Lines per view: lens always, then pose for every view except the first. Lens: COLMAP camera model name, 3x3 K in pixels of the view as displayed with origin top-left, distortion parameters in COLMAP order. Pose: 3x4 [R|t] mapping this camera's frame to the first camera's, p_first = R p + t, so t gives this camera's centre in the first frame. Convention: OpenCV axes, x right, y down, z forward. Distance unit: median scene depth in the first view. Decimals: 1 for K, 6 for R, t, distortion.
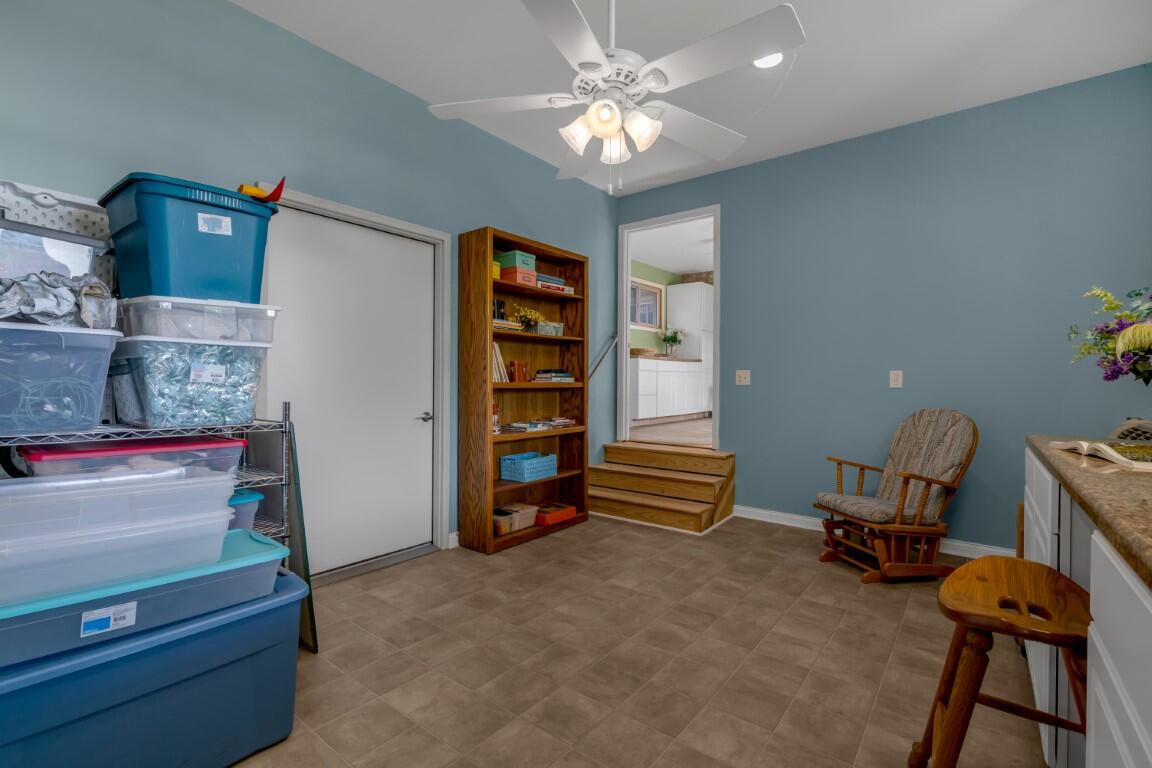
lens RADIAL K [[503.7, 0, 603.1], [0, 503.7, 383.7], [0, 0, 1]] dist [-0.001835, -0.000211]
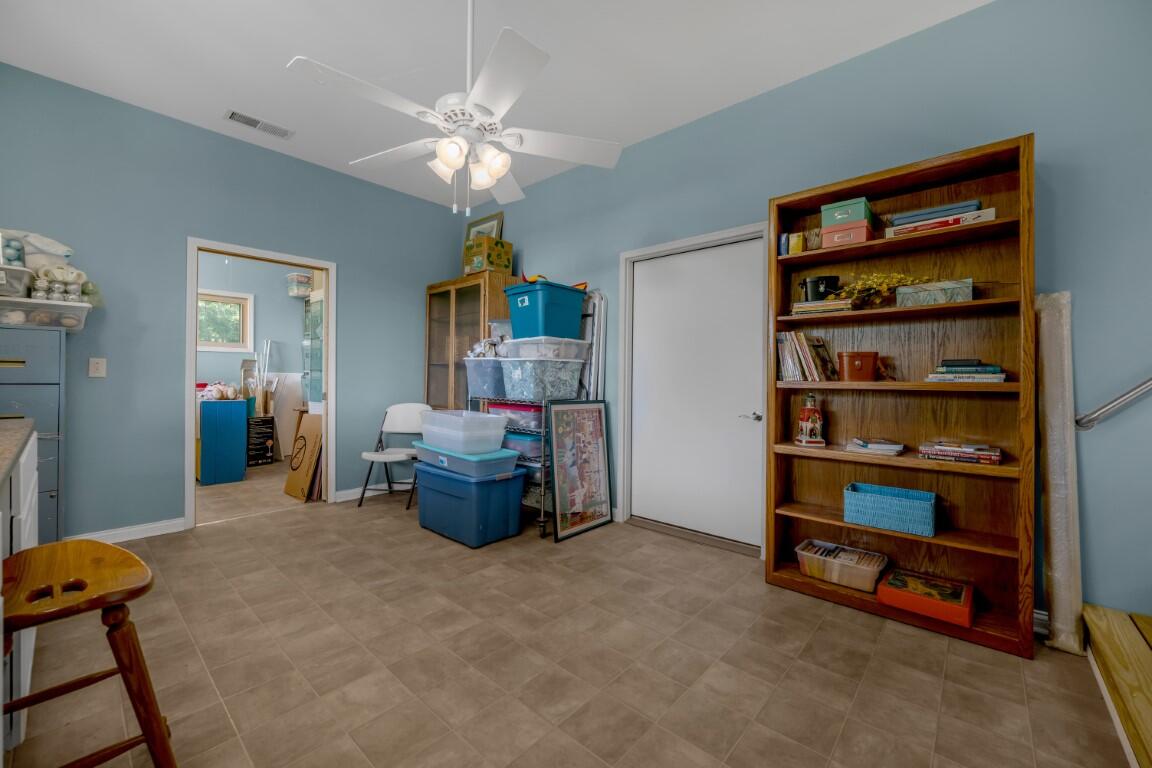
lens RADIAL K [[463.8, 0, 576.0], [0, 463.8, 384.0], [0, 0, 1]] dist [-0.000608, 0.000163]
pose [[-0.089544, 0.004507, -0.995973, 0.668725], [-0.014234, 0.999882, 0.005804, 0.002921], [0.995881, 0.014696, -0.089469, 0.849875]]
